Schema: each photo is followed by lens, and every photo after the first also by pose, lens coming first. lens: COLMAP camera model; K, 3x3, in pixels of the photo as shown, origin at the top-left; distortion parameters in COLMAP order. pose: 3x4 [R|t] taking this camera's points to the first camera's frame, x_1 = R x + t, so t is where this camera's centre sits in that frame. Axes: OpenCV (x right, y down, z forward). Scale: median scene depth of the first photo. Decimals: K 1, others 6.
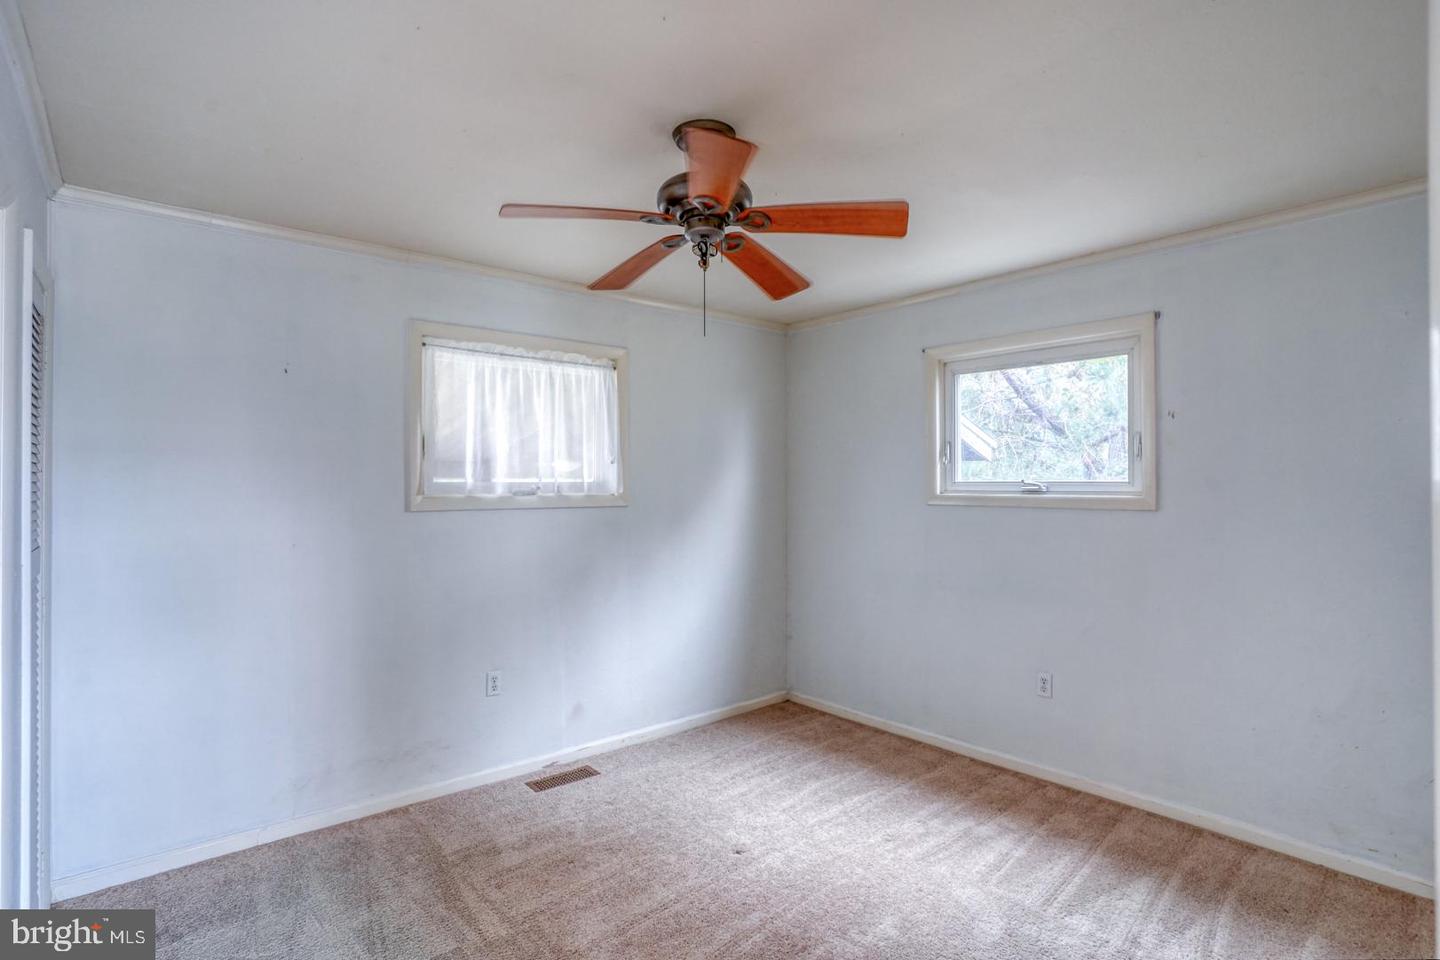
lens RADIAL K [[739.2, 0, 707.1], [0, 739.2, 474.0], [0, 0, 1]] dist [-0.085374, 0.039240]
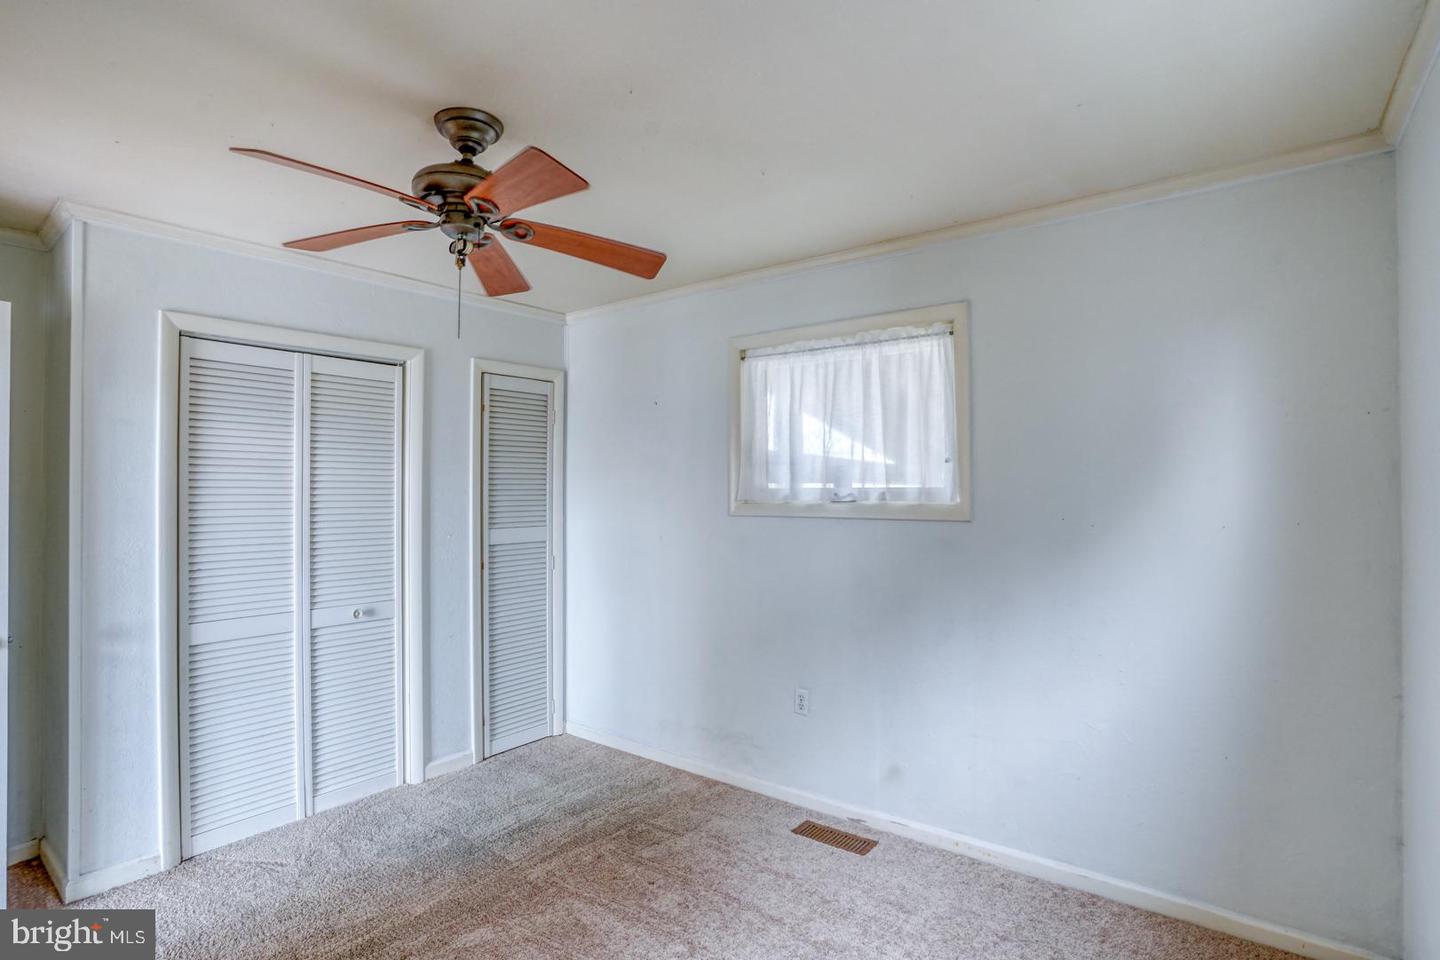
lens RADIAL K [[739.2, 0, 707.1], [0, 739.2, 474.0], [0, 0, 1]] dist [-0.085374, 0.039240]
pose [[0.179736, -0.013770, -0.983618, 0.601577], [0.015438, 0.999818, -0.011175, 0.001486], [0.983594, -0.013176, 0.179916, 0.691633]]
